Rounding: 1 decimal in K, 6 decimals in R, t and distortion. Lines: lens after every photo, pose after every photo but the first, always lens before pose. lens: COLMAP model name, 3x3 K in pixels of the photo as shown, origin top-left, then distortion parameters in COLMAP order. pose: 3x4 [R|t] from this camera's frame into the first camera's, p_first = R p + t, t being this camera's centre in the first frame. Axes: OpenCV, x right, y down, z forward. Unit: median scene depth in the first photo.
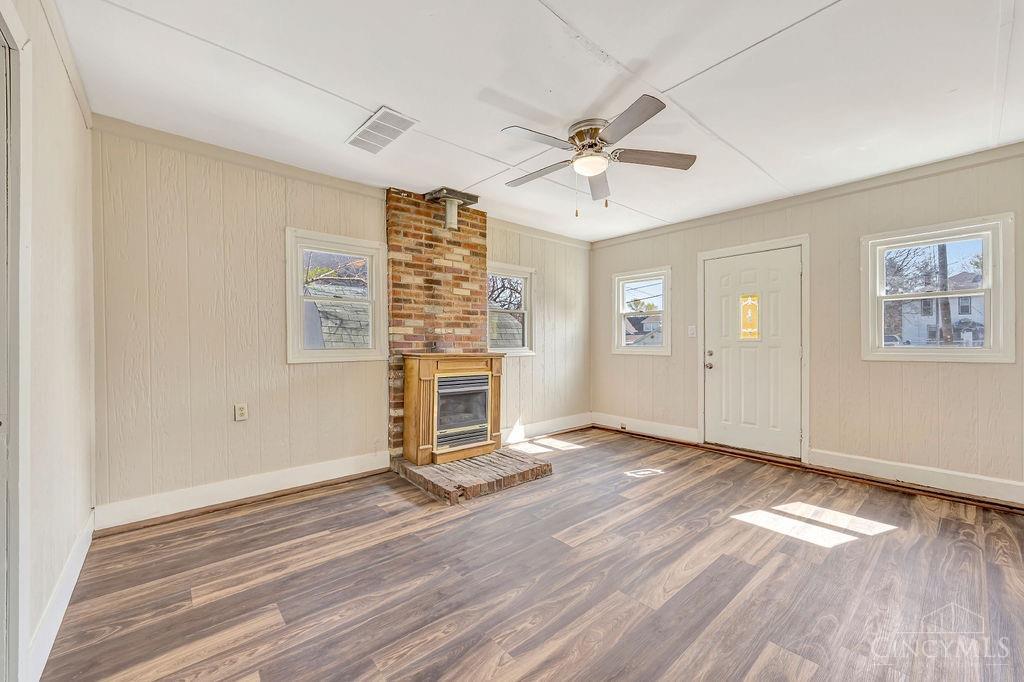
lens RADIAL K [[403.5, 0, 515.3], [0, 403.5, 342.8], [0, 0, 1]] dist [-0.000884, 0.001852]
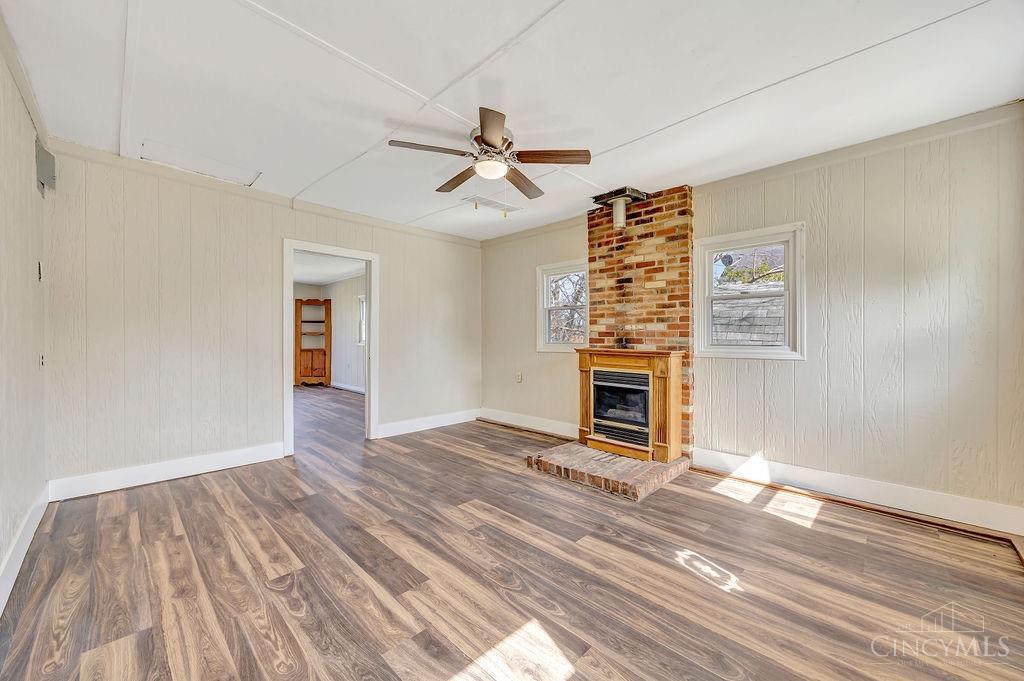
lens RADIAL K [[395.9, 0, 517.3], [0, 395.9, 338.2], [0, 0, 1]] dist [0.001266, 0.000087]
pose [[0.073774, -0.002229, -0.997272, 0.864280], [-0.008489, 0.999960, -0.002862, 0.003625], [0.997239, 0.008677, 0.073752, 0.701811]]
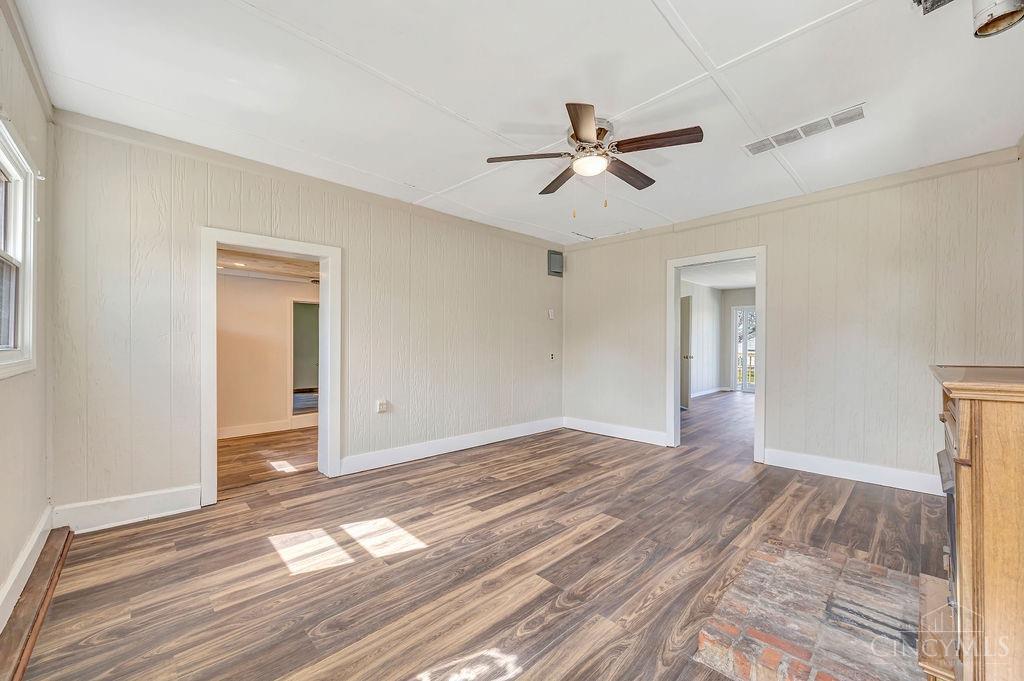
lens RADIAL K [[403.5, 0, 510.4], [0, 403.5, 344.1], [0, 0, 1]] dist [-0.000884, 0.001852]
pose [[-0.999140, -0.000155, -0.041455, 0.300291], [-0.000327, 0.999991, 0.004158, -0.001364], [0.041454, 0.004168, -0.999132, 1.410853]]
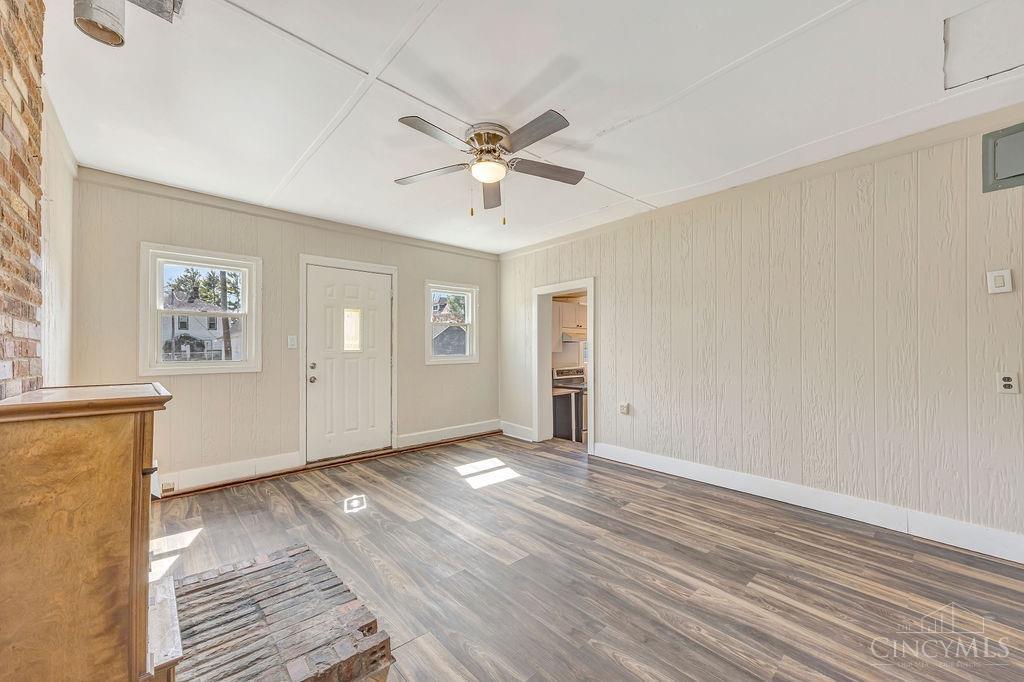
lens RADIAL K [[395.9, 0, 511.3], [0, 395.9, 345.9], [0, 0, 1]] dist [0.001266, 0.000087]
pose [[-0.012367, 0.011783, 0.999854, -0.548580], [0.011025, 0.999871, -0.011647, -0.003075], [-0.999863, 0.010879, -0.012495, 0.679854]]
